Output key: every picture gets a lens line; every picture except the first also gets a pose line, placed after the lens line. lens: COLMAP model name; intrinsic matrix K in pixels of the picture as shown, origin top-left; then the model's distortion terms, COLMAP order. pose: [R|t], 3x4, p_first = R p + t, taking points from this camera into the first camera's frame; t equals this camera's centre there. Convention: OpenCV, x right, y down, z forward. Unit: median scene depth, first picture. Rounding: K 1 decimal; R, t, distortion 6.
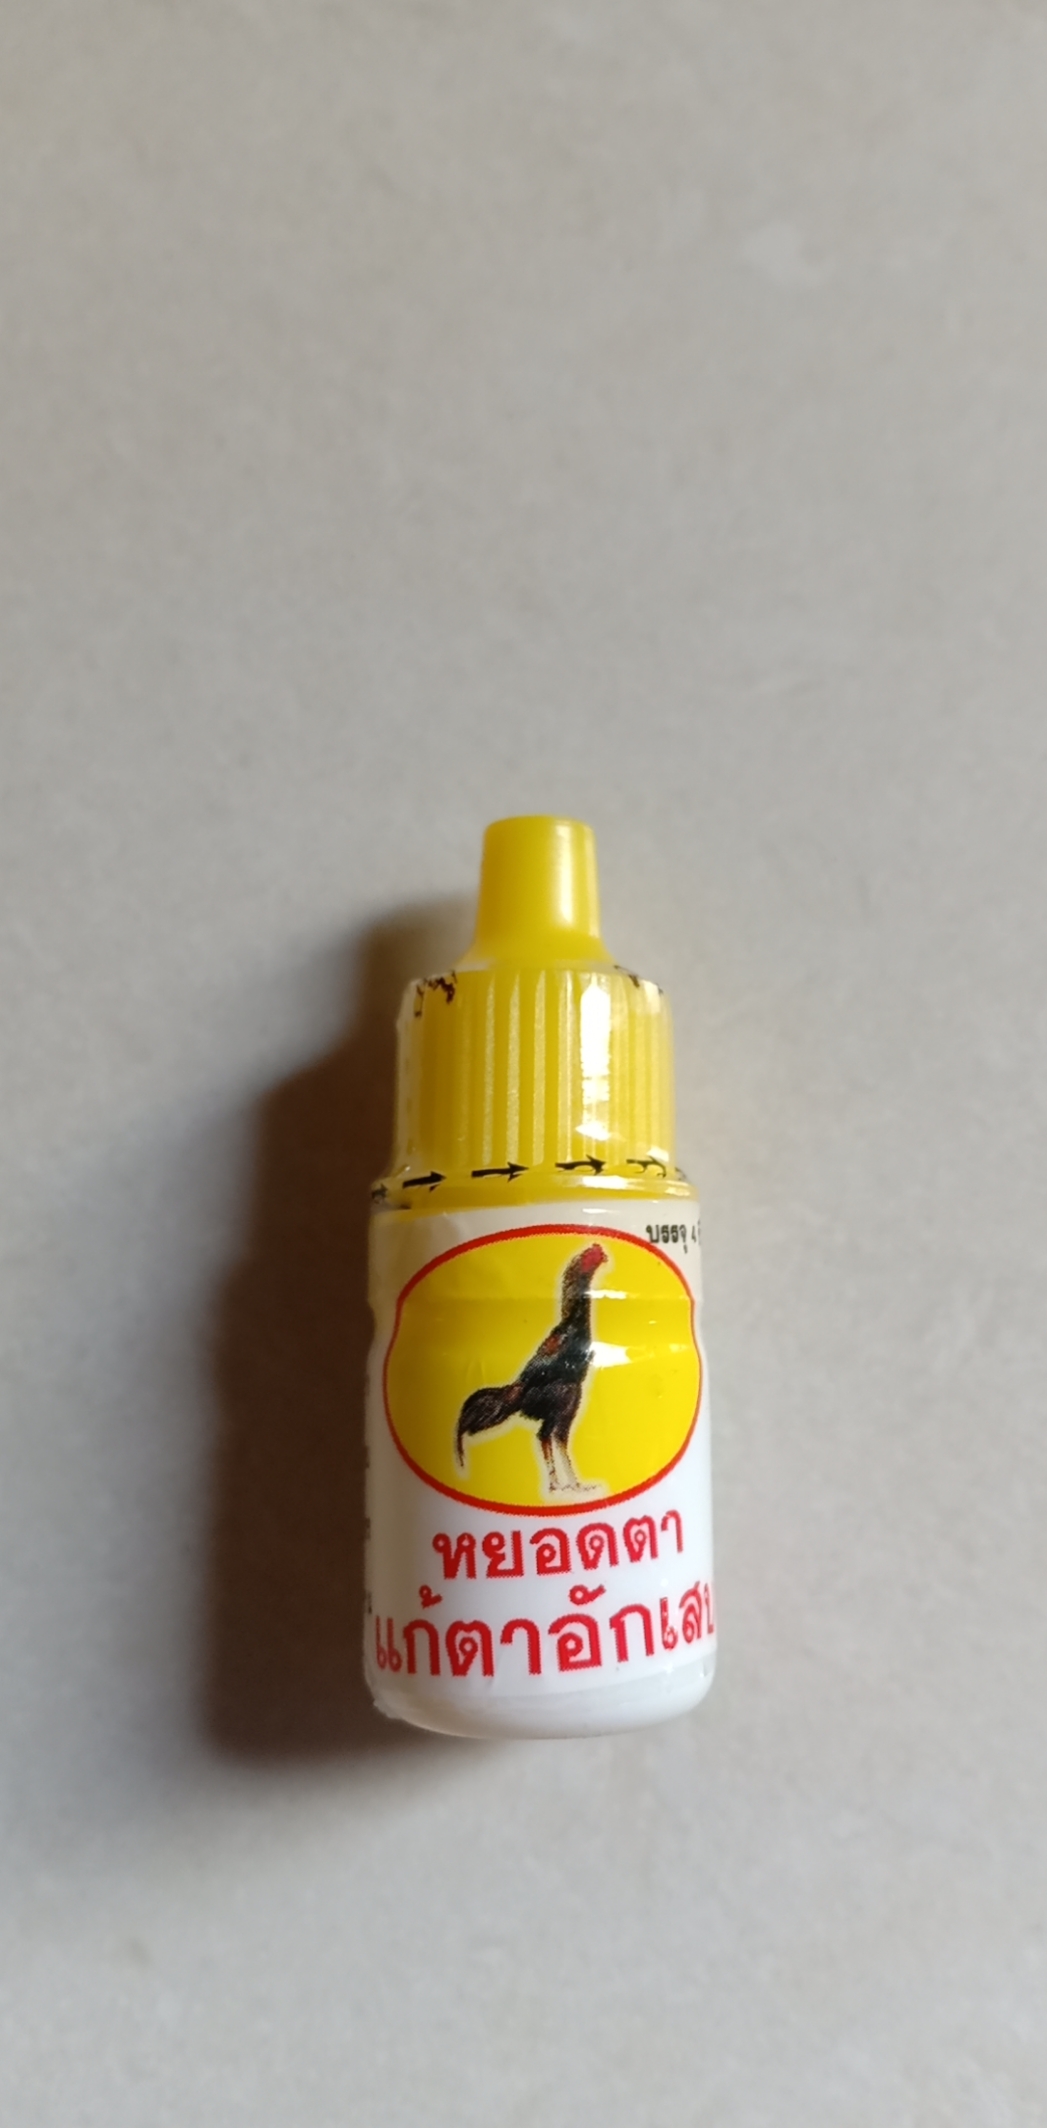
lens RADIAL K [[2332.5, 0, 523.5], [0, 2332.5, 1064.0], [0, 0, 1]] dist [0.009381, -0.437763]
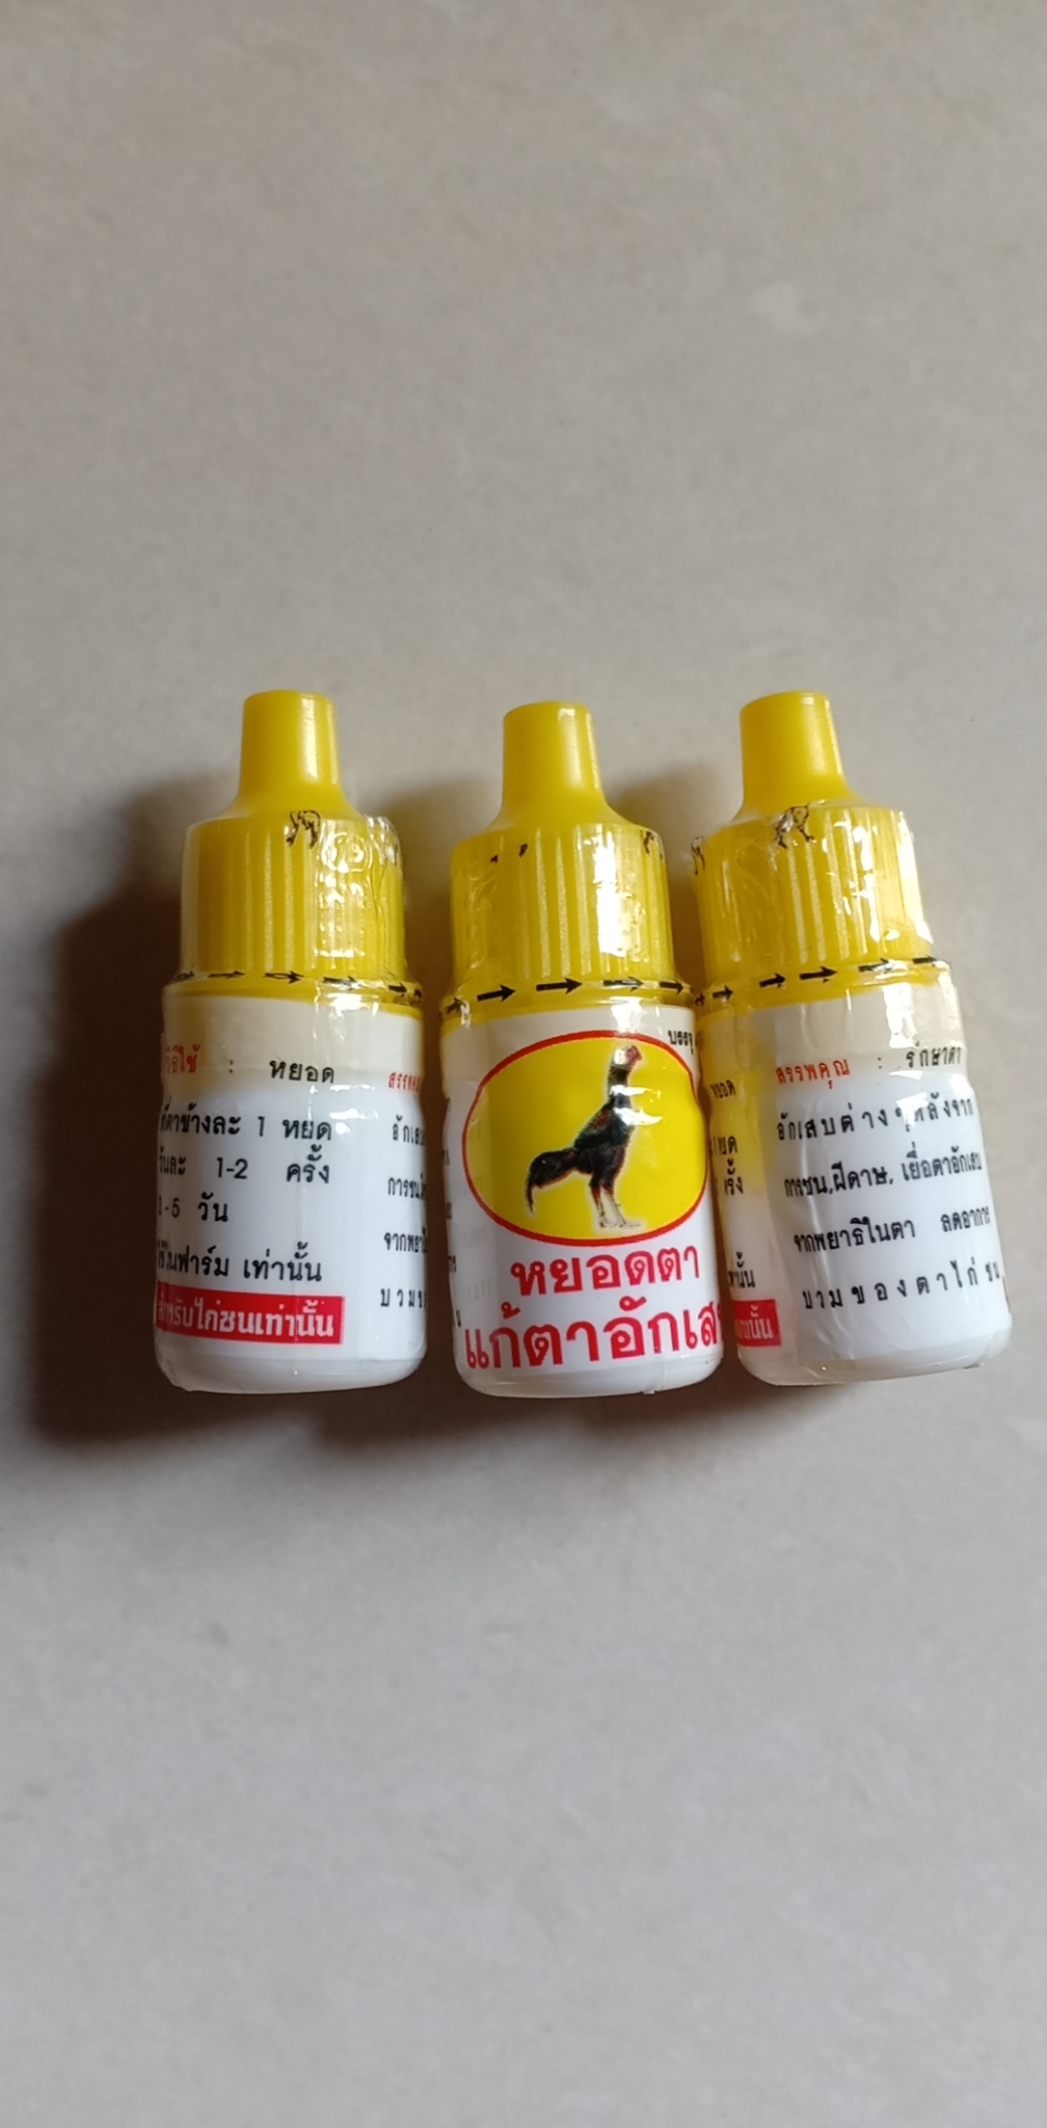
lens RADIAL K [[2332.5, 0, 523.5], [0, 2332.5, 1064.0], [0, 0, 1]] dist [0.009381, -0.437763]
pose [[0.996849, 0.044350, 0.065769, -0.099222], [-0.045234, 0.998904, 0.012020, 0.054450], [-0.065164, -0.014957, 0.997762, -0.267984]]
